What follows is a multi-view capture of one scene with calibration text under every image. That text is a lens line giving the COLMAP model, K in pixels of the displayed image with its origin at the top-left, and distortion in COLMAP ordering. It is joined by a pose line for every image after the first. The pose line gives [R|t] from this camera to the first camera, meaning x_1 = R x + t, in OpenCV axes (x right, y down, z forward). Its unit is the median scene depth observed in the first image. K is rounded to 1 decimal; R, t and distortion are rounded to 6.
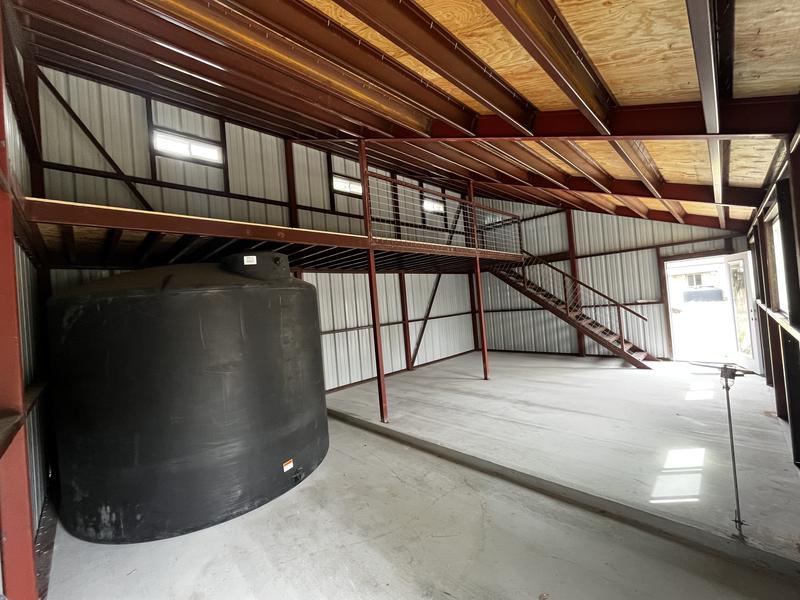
lens RADIAL K [[323.8, 0, 395.6], [0, 323.8, 302.8], [0, 0, 1]] dist [-0.006670, -0.002456]
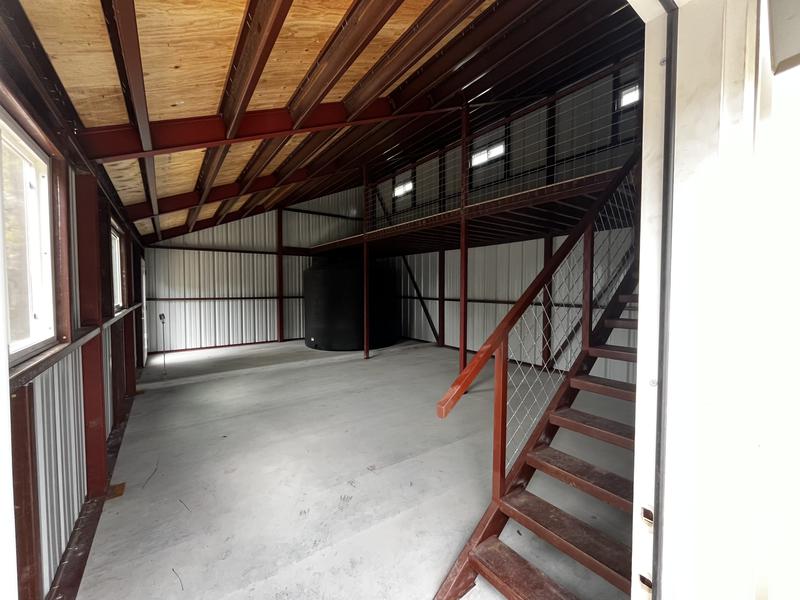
lens RADIAL K [[323.8, 0, 394.8], [0, 323.8, 294.7], [0, 0, 1]] dist [-0.006670, -0.002456]
pose [[-0.162979, 0.127441, -0.978364, 1.057880], [0.025561, 0.991835, 0.124938, -0.086946], [0.986298, -0.004645, -0.164906, 1.038511]]
